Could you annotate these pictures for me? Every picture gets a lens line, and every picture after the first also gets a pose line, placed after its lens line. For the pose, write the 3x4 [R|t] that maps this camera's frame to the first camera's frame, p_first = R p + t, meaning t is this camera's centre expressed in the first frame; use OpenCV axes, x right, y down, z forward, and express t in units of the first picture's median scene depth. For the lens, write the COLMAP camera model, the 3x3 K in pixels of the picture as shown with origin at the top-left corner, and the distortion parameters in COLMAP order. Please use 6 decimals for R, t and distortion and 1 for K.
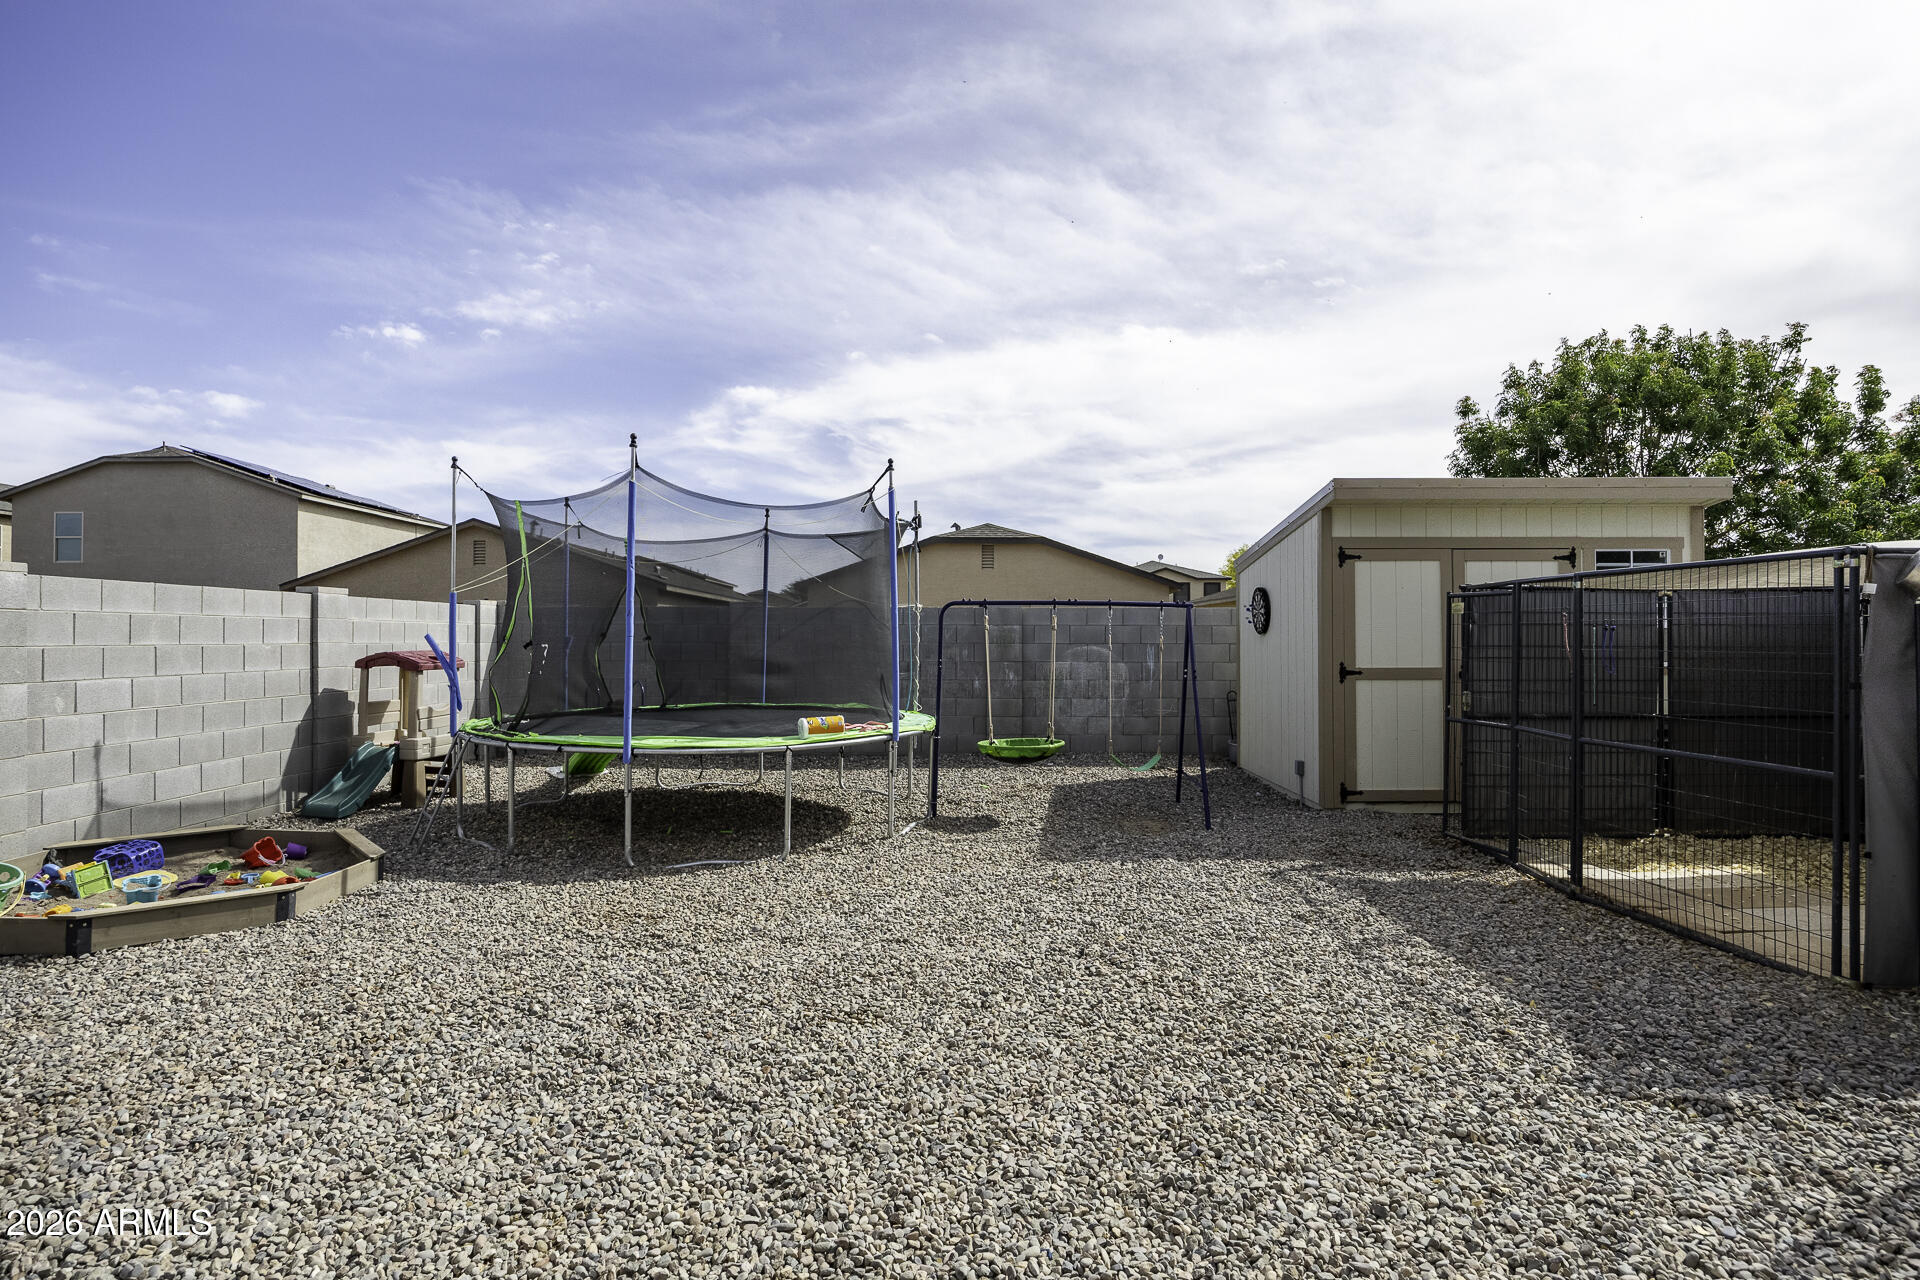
lens RADIAL K [[1045.2, 0, 960.0], [0, 1045.2, 640.0], [0, 0, 1]] dist [0.003865, -0.000379]
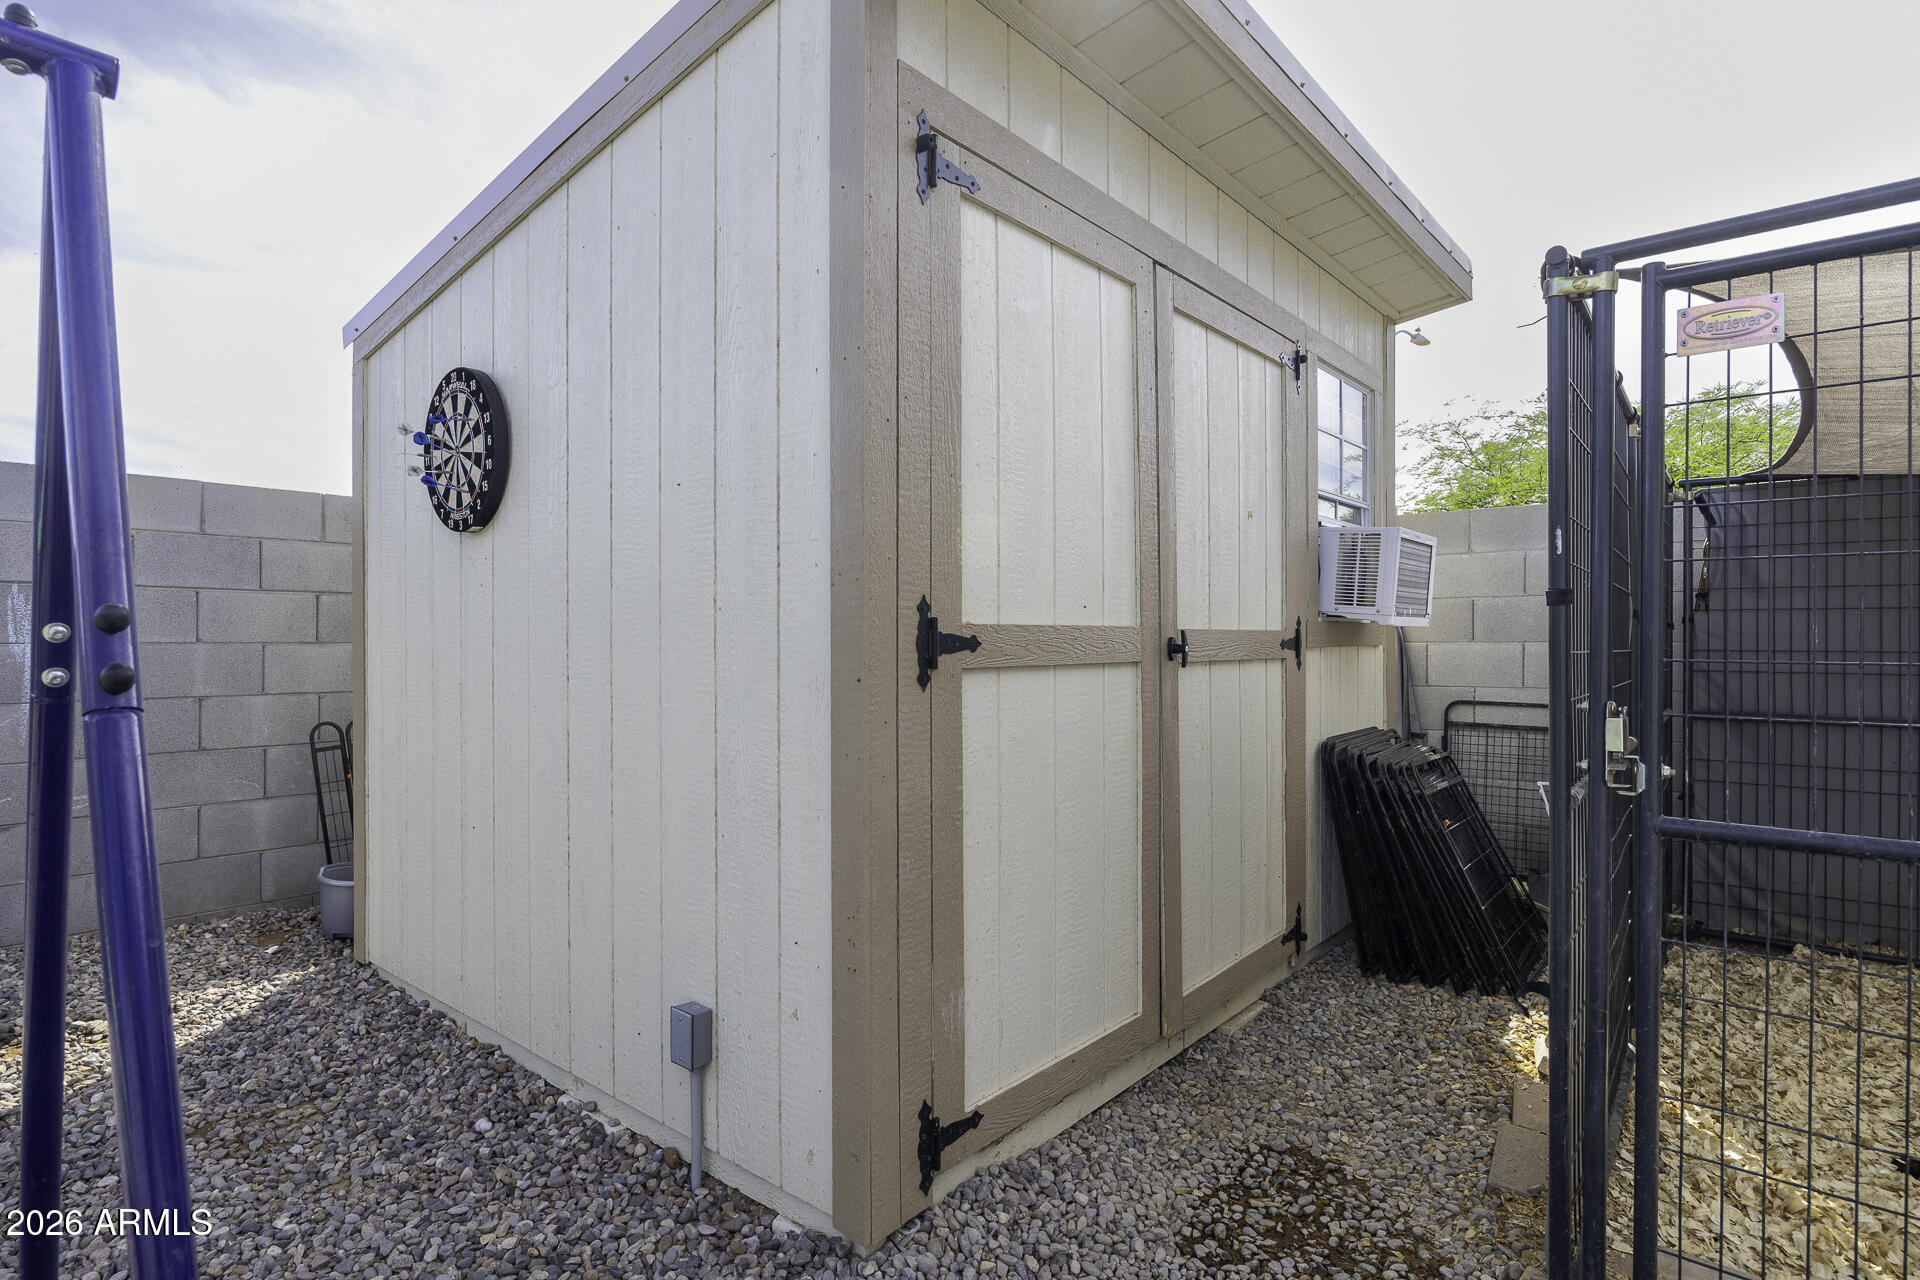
lens RADIAL K [[995.2, 0, 960.0], [0, 995.2, 640.0], [0, 0, 1]] dist [-0.004089, -0.000083]
pose [[0.650303, -0.000245, 0.759675, 0.196739], [0.003556, 0.999990, -0.002721, 0.031197], [-0.759666, 0.004471, 0.650298, 0.844467]]
